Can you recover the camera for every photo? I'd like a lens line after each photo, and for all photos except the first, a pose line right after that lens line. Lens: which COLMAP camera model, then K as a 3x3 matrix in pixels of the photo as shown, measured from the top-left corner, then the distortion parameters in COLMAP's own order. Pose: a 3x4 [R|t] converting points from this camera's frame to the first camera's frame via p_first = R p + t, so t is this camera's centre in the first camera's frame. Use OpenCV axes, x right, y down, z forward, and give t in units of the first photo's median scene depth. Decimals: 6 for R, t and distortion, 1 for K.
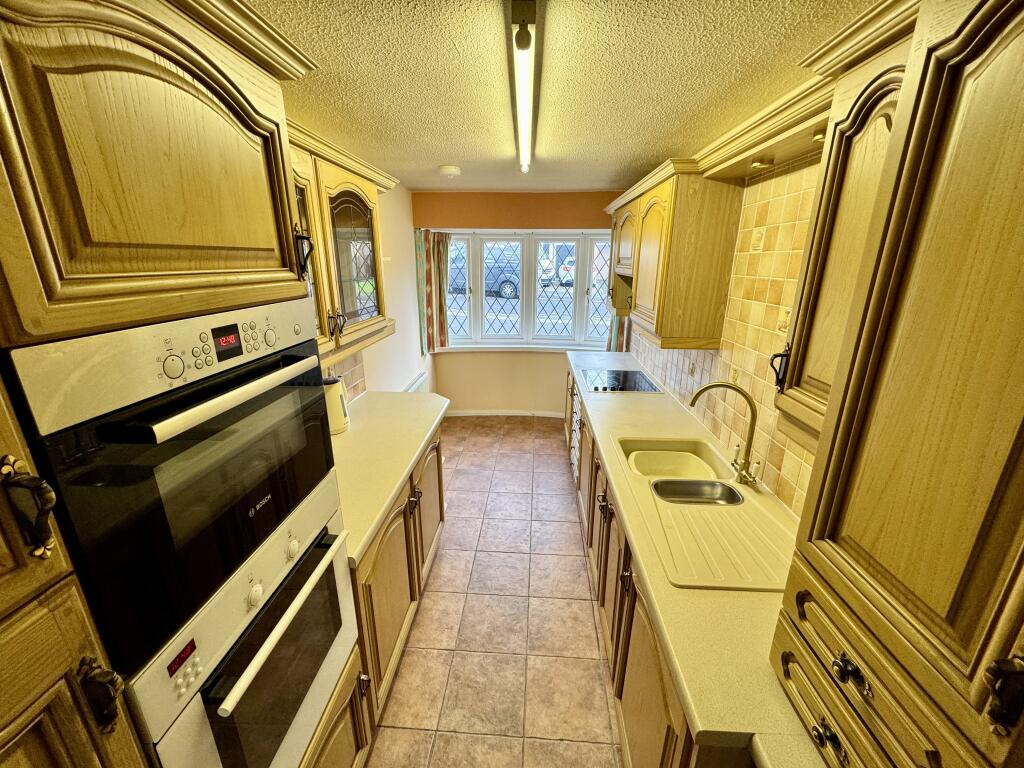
lens RADIAL K [[406.5, 0, 510.5], [0, 406.5, 382.0], [0, 0, 1]] dist [-0.002745, -0.000150]
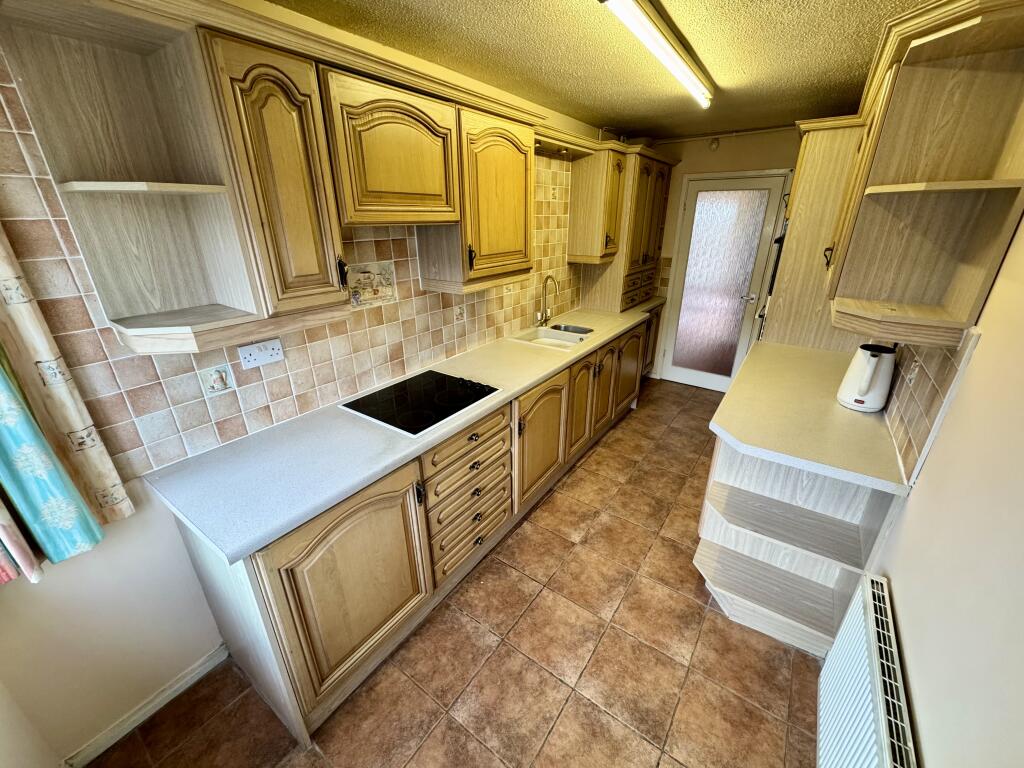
lens RADIAL K [[408.9, 0, 512.0], [0, 408.9, 384.0], [0, 0, 1]] dist [-0.000099, 0.000240]
pose [[-0.847977, -0.201476, 0.490247, -0.122191], [0.153663, 0.791766, 0.591180, -0.285339], [-0.507270, 0.576640, -0.640440, 1.007269]]
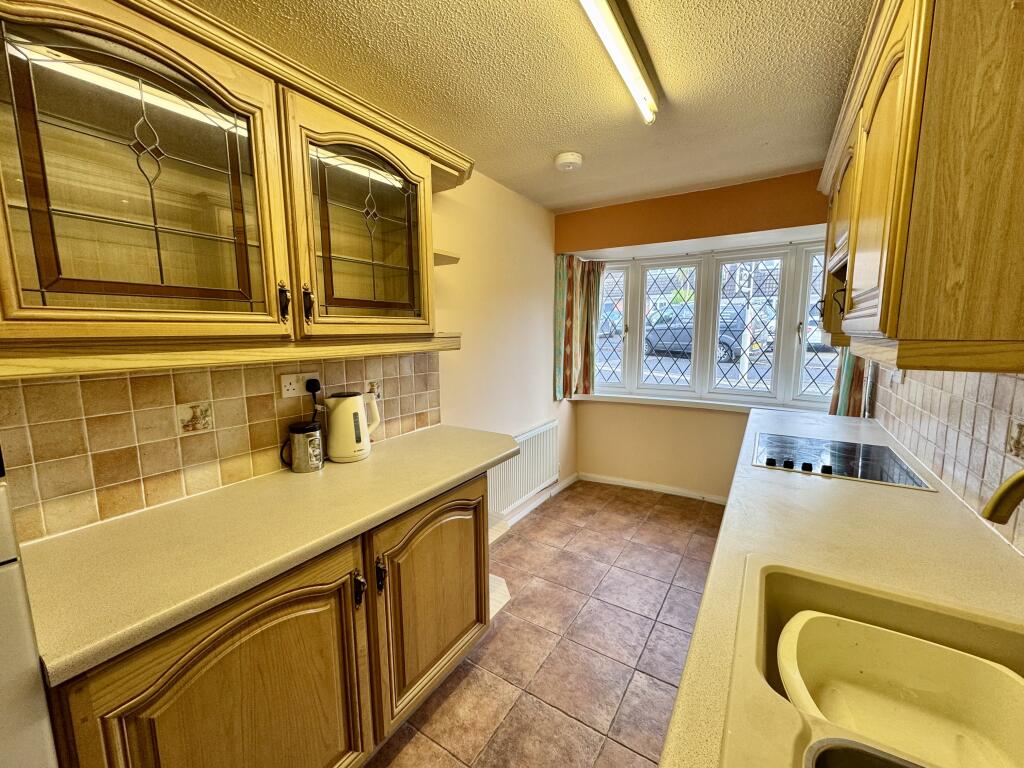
lens RADIAL K [[406.5, 0, 510.5], [0, 406.5, 382.0], [0, 0, 1]] dist [-0.002745, -0.000150]
pose [[0.873185, 0.051561, -0.484654, 0.114437], [-0.129637, 0.983138, -0.128969, 0.018546], [0.469832, 0.175443, 0.865146, 0.232895]]
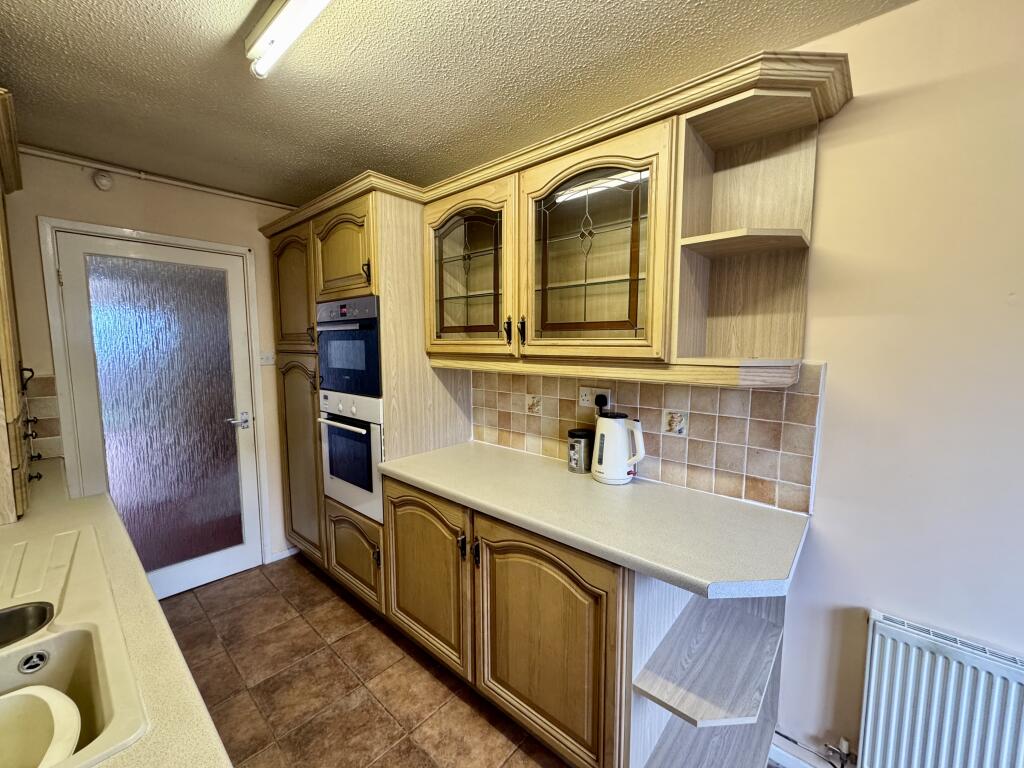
lens RADIAL K [[406.5, 0, 510.5], [0, 406.5, 382.0], [0, 0, 1]] dist [-0.002745, -0.000150]
pose [[-0.611484, 0.072421, -0.787936, 0.152639], [-0.229191, 0.936903, 0.263979, -0.116660], [0.757337, 0.342006, -0.556303, 0.652824]]
